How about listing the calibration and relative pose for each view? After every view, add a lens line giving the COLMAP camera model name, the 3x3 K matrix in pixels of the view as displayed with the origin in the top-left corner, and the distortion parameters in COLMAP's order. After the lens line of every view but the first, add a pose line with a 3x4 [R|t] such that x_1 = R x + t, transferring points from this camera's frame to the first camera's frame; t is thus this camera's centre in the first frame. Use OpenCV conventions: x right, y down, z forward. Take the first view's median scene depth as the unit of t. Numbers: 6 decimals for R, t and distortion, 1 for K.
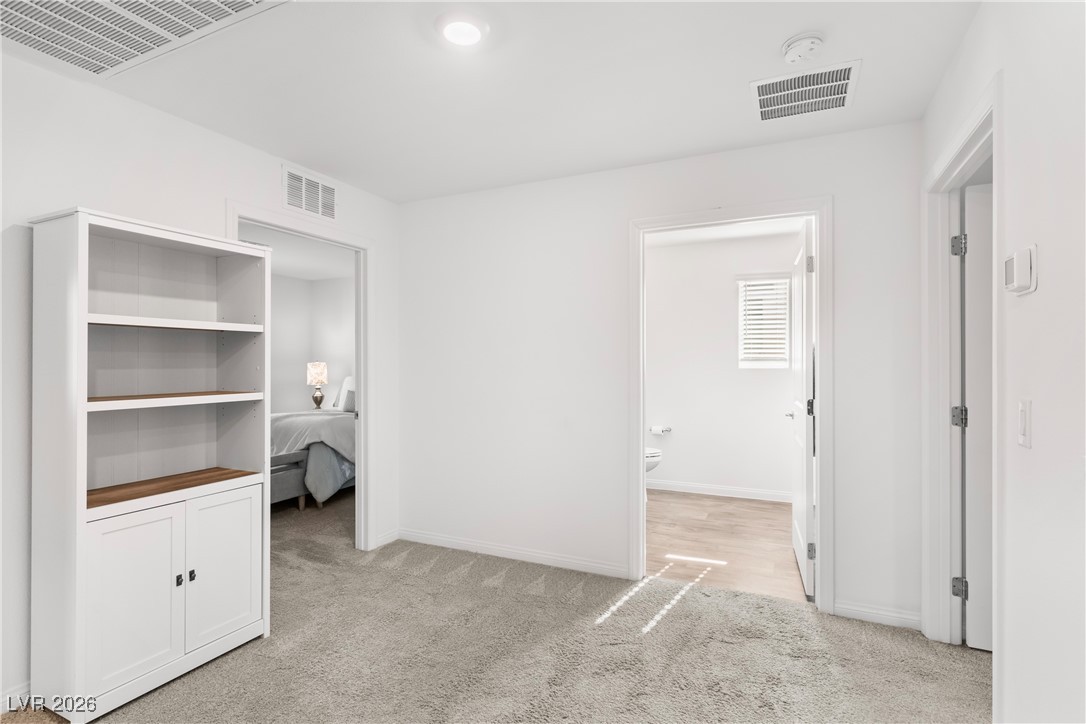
lens RADIAL K [[532.2, 0, 543.0], [0, 532.2, 362.0], [0, 0, 1]] dist [-0.001438, -0.000095]
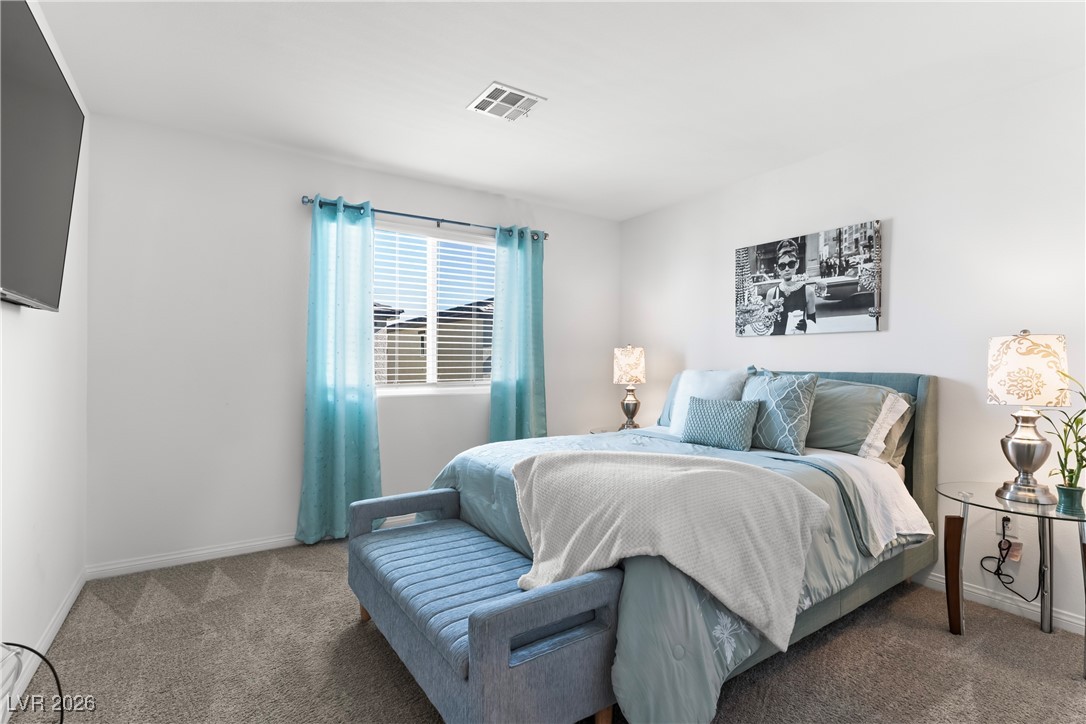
lens RADIAL K [[517.3, 0, 545.6], [0, 517.3, 362.2], [0, 0, 1]] dist [0.002155, -0.000297]
pose [[0.856907, 0.003643, -0.515459, -0.228427], [-0.004889, 0.999987, -0.001060, 0.021310], [0.515449, 0.003429, 0.856914, 0.503990]]
